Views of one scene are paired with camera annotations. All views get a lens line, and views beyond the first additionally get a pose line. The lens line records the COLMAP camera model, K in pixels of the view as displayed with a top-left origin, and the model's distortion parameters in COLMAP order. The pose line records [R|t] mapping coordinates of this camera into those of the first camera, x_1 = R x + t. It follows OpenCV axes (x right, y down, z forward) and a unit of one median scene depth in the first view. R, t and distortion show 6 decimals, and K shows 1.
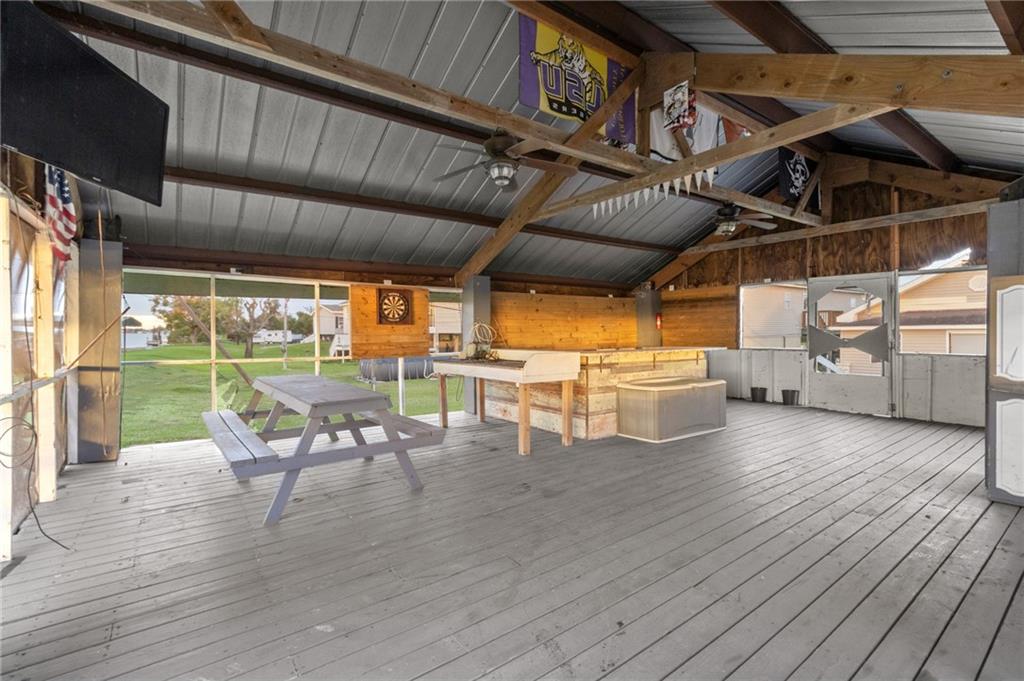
lens RADIAL K [[475.6, 0, 512.8], [0, 475.6, 337.5], [0, 0, 1]] dist [0.002400, -0.000519]
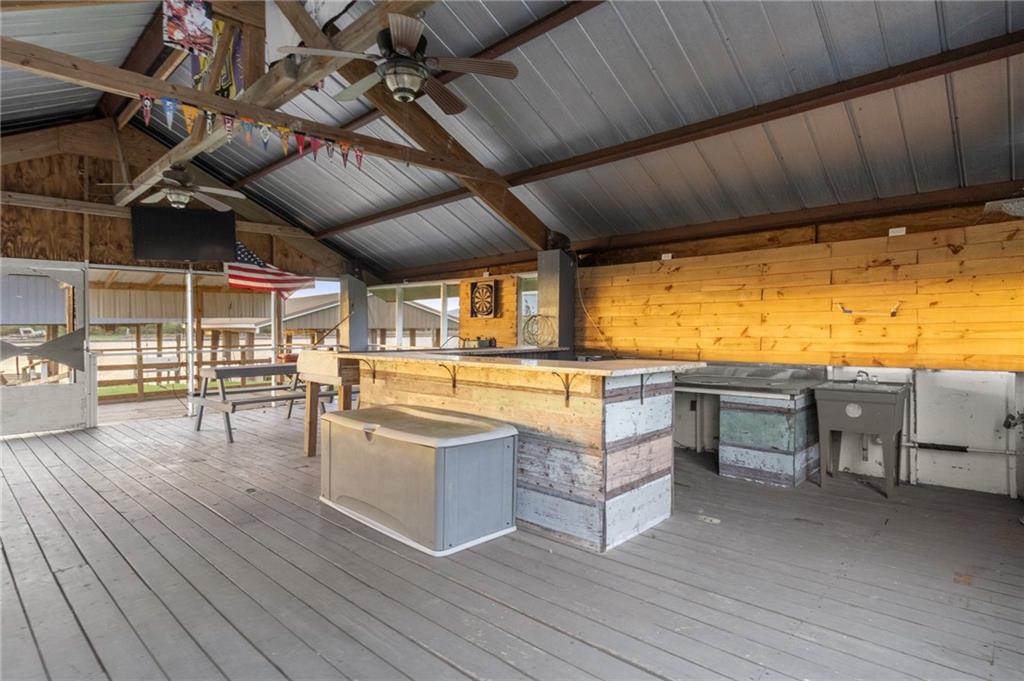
lens RADIAL K [[519.8, 0, 512.1], [0, 519.8, 334.5], [0, 0, 1]] dist [0.002647, -0.000422]
pose [[0.176869, 0.015885, -0.984106, 0.876345], [-0.009359, 0.999852, 0.014457, -0.010575], [0.984190, 0.006653, 0.176992, 0.952159]]
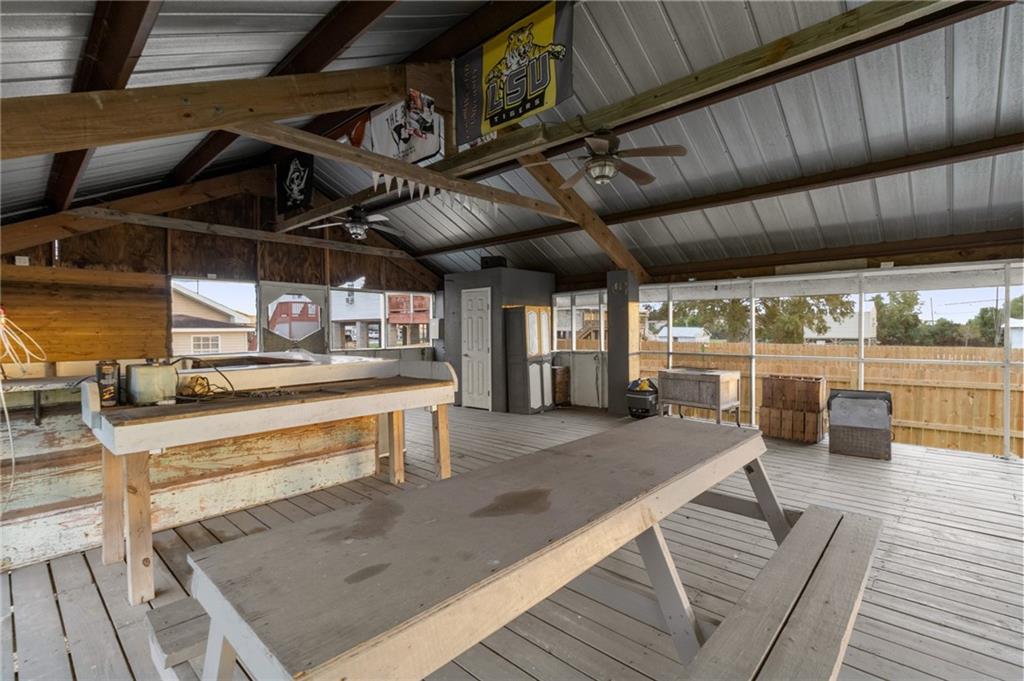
lens RADIAL K [[475.6, 0, 512.0], [0, 475.6, 340.1], [0, 0, 1]] dist [0.002400, -0.000519]
pose [[-0.176668, -0.015985, 0.984141, -0.398609], [0.014384, 0.999719, 0.018820, -0.010098], [-0.984165, 0.017481, -0.176388, 0.577138]]
